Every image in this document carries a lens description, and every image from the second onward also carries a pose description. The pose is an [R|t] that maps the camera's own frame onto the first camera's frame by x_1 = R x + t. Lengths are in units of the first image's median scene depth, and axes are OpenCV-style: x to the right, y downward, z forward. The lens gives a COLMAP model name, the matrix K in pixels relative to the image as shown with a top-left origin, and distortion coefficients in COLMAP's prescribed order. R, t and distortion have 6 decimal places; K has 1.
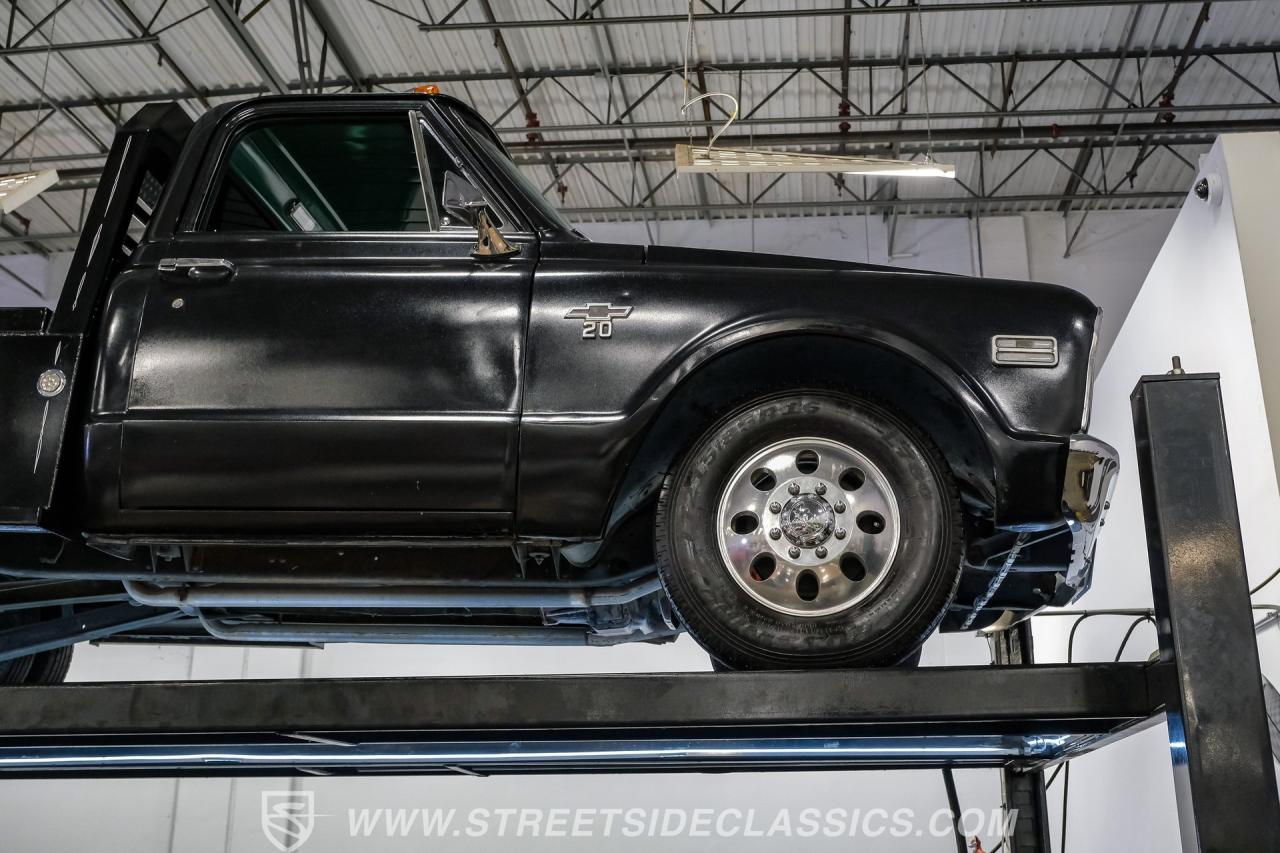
lens RADIAL K [[1319.7, 0, 671.3], [0, 1319.7, 418.9], [0, 0, 1]] dist [-0.010178, 0.000000]
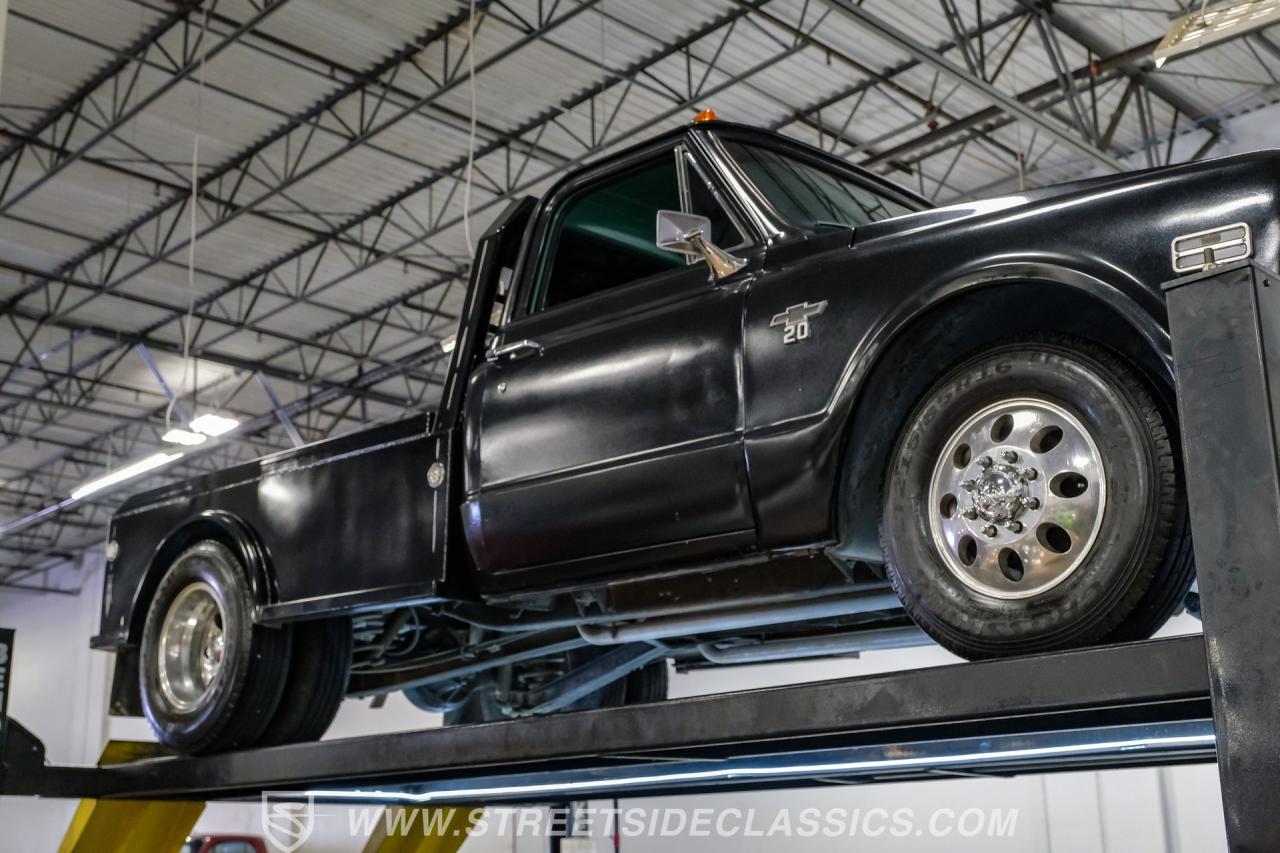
lens RADIAL K [[1494.9, 0, 639.6], [0, 1494.9, 432.5], [0, 0, 1]] dist [-0.064340, 0.000000]
pose [[0.780293, -0.183728, -0.597819, 0.332862], [0.207515, 0.977783, -0.029647, 0.008914], [0.589984, -0.100923, 0.801083, 0.023527]]
